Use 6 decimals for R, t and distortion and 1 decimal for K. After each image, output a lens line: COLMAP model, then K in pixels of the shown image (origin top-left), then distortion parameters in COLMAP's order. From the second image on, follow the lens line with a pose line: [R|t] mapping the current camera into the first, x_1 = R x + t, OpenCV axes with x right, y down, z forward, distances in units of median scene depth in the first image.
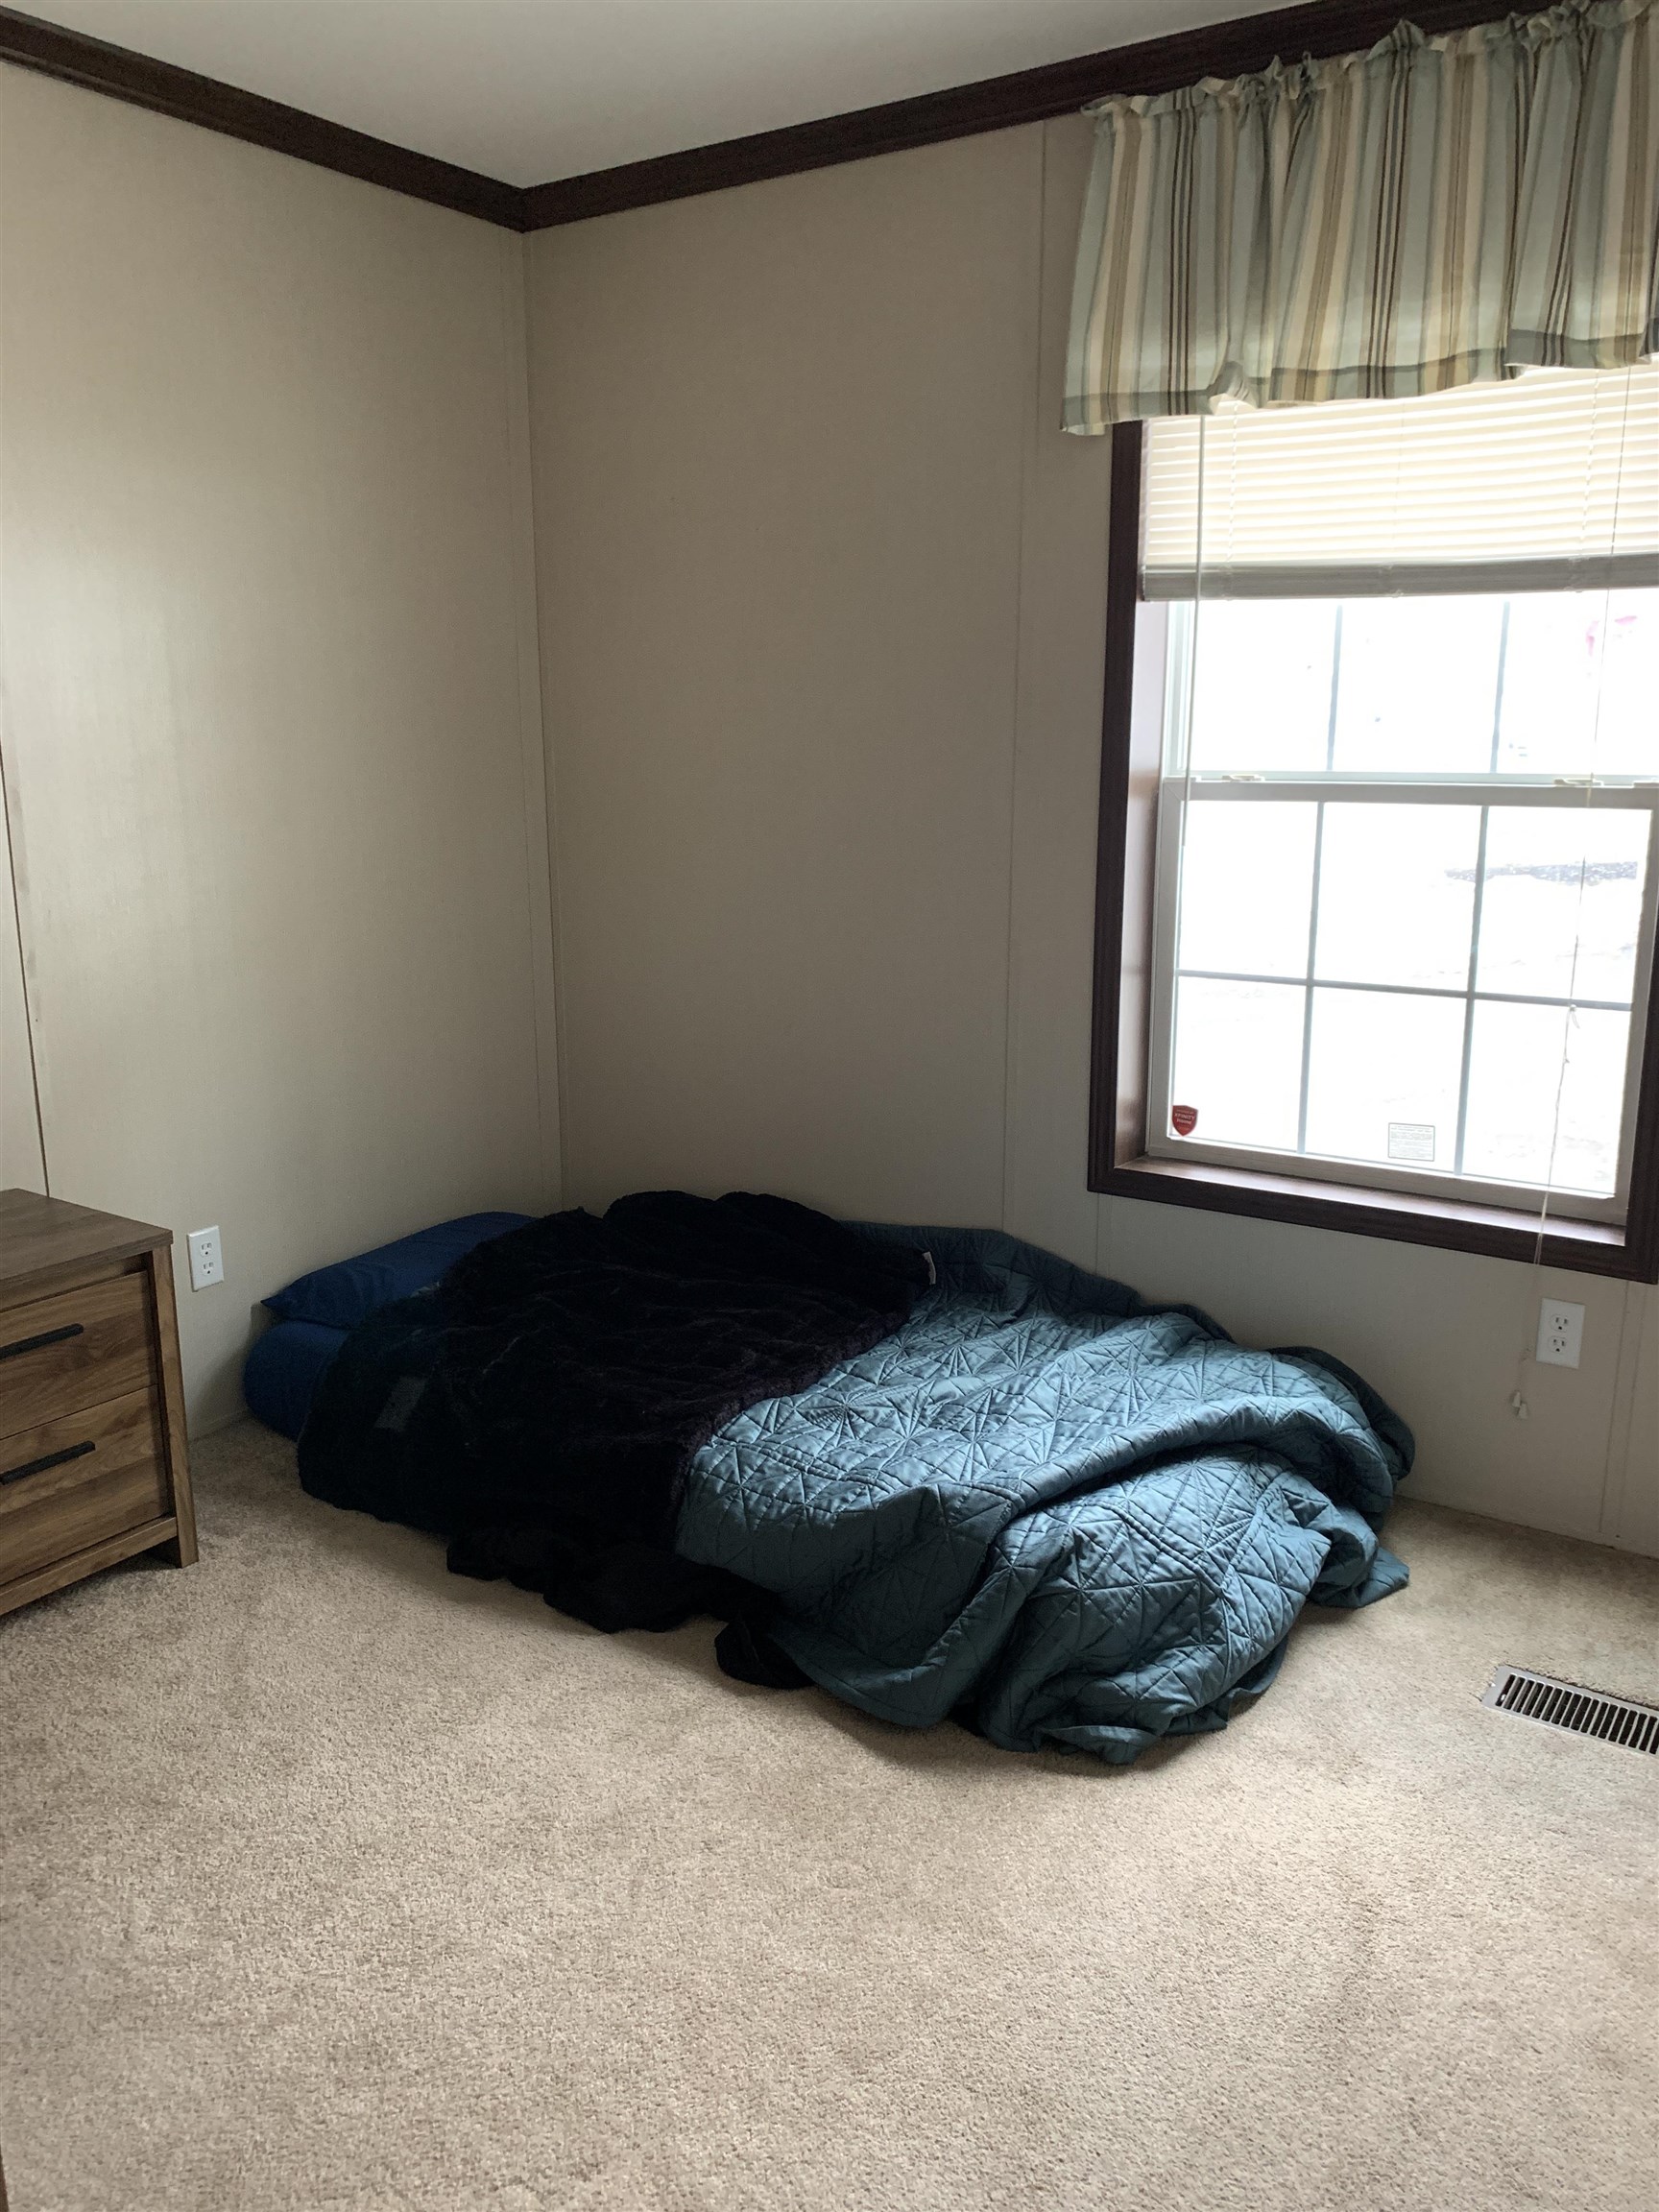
lens RADIAL K [[1689.2, 0, 819.4], [0, 1689.2, 1081.7], [0, 0, 1]] dist [0.027954, -0.009537]
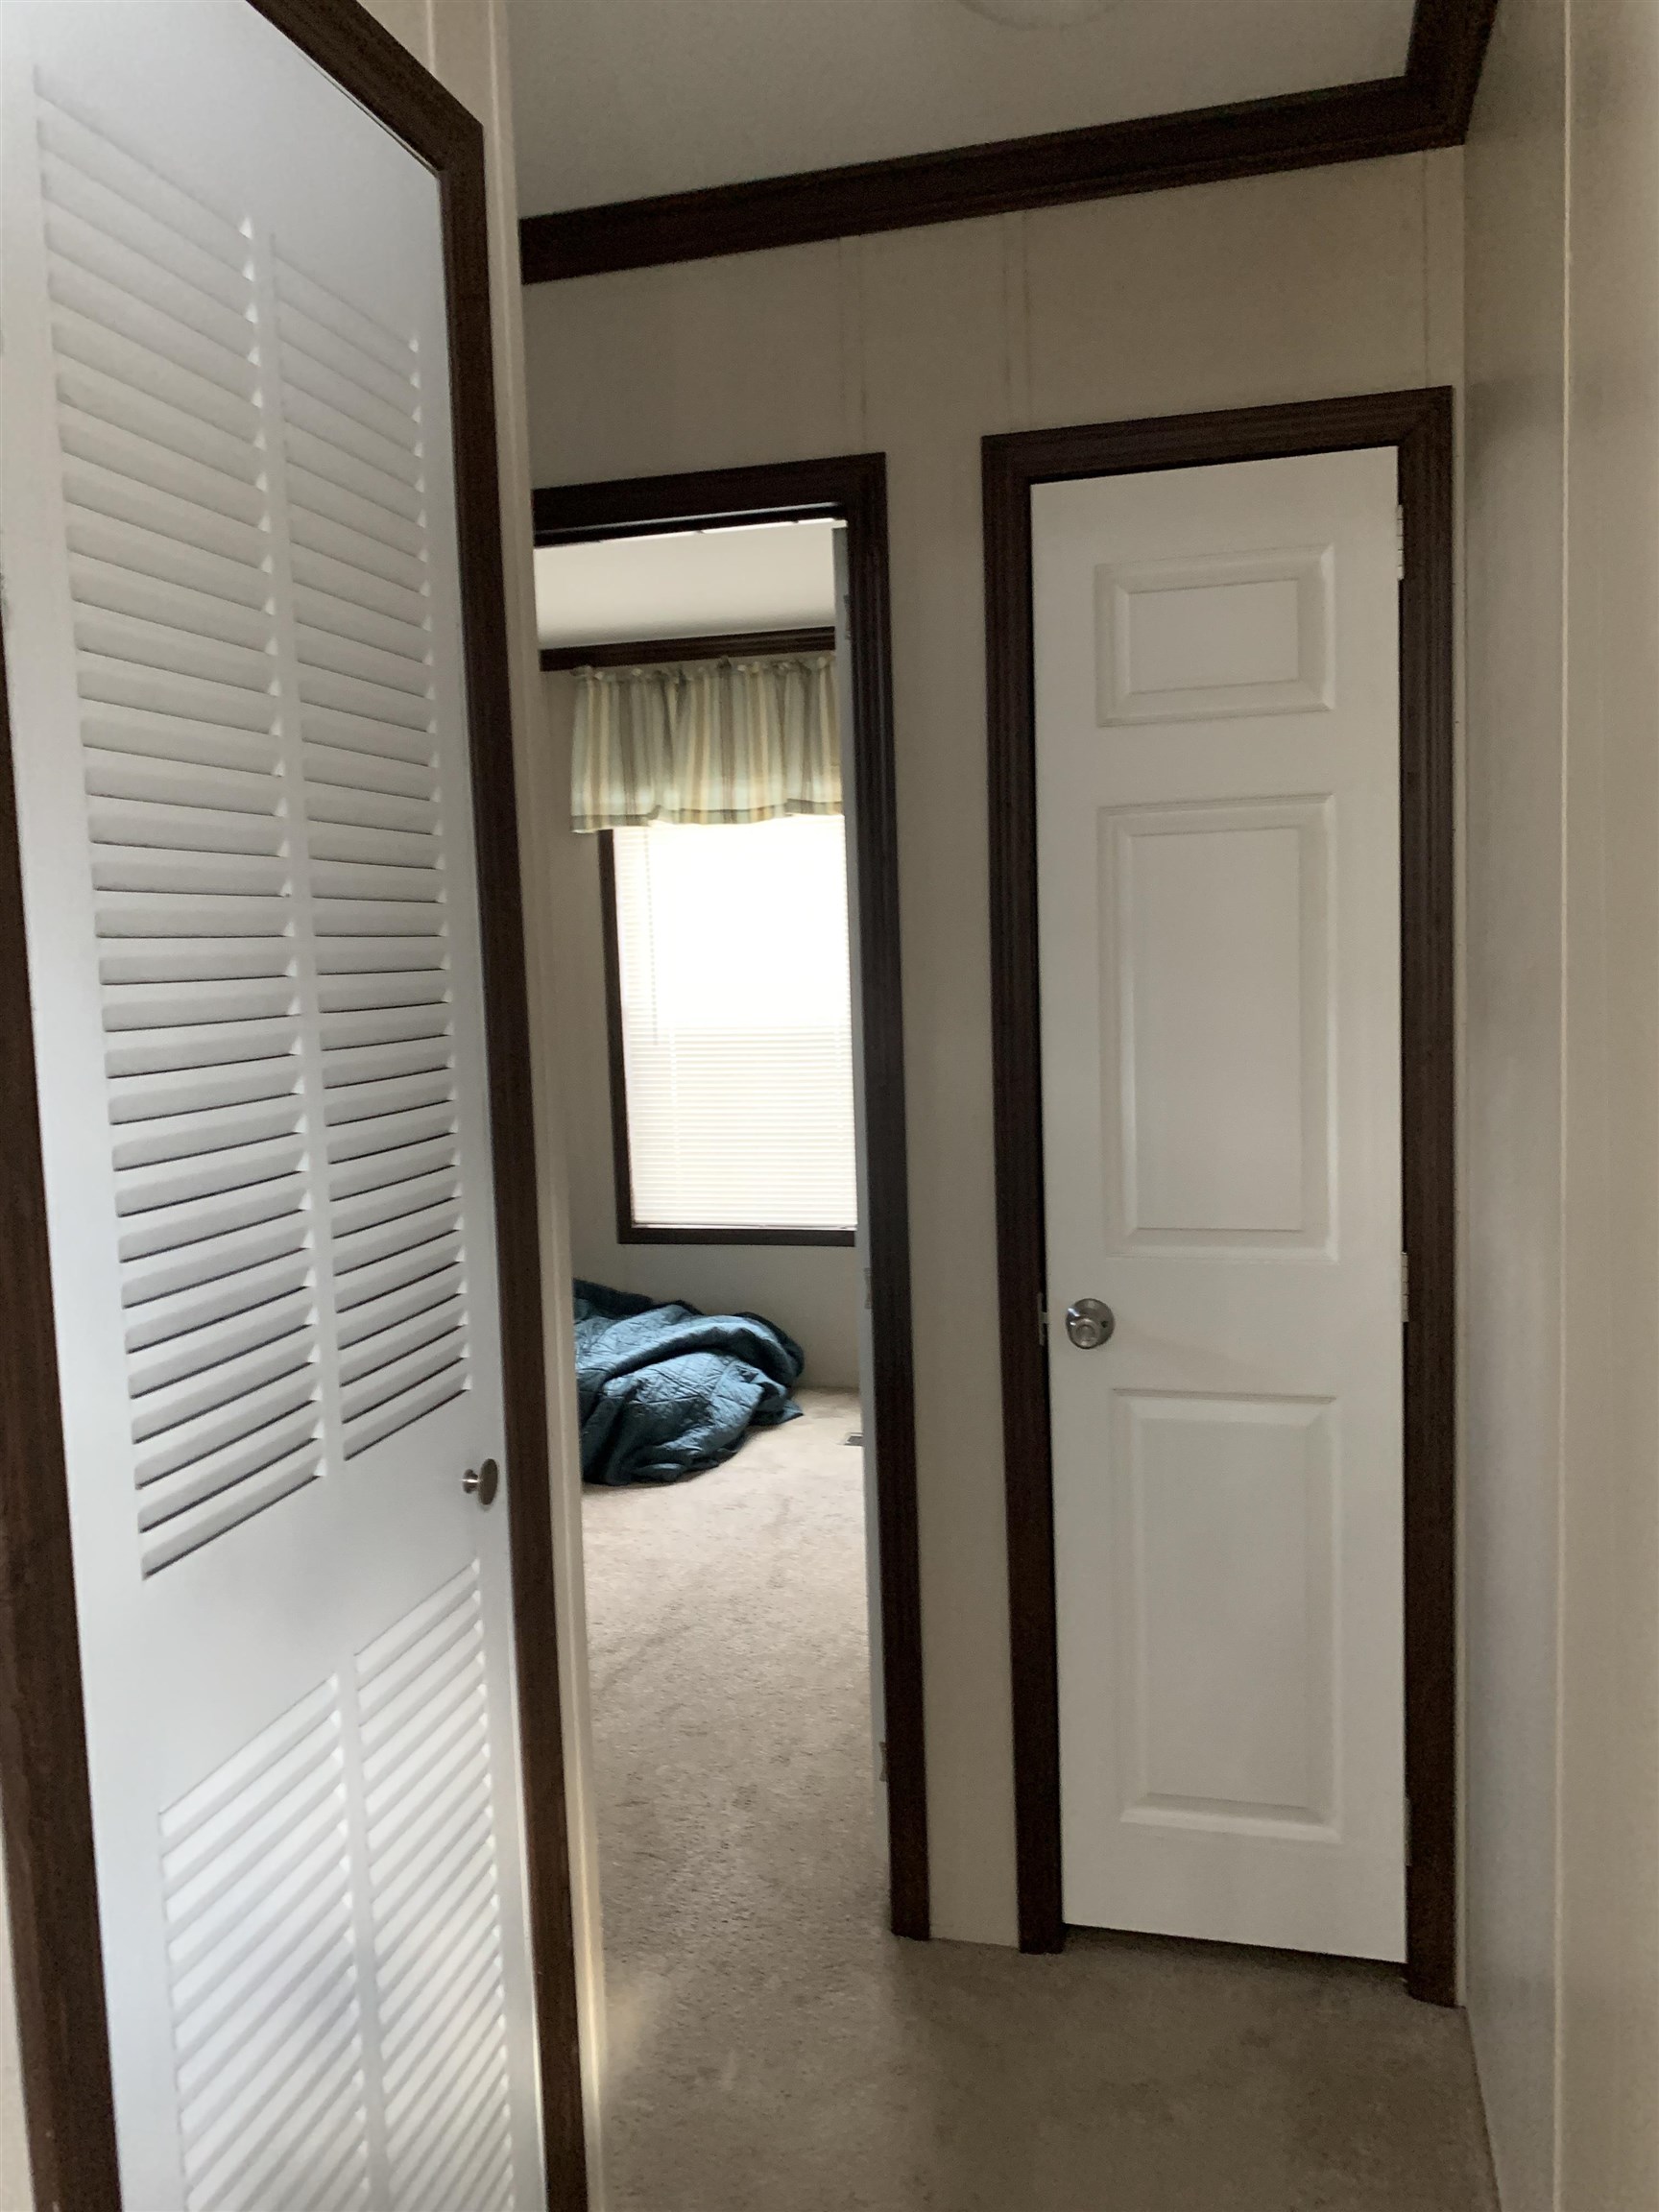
lens RADIAL K [[1689.2, 0, 825.9], [0, 1689.2, 1105.2], [0, 0, 1]] dist [0.027954, -0.009537]
pose [[0.942227, -0.054884, 0.330447, -0.256575], [0.099885, 0.987642, -0.120773, 0.189931], [-0.319735, 0.146802, 0.936065, -0.898571]]
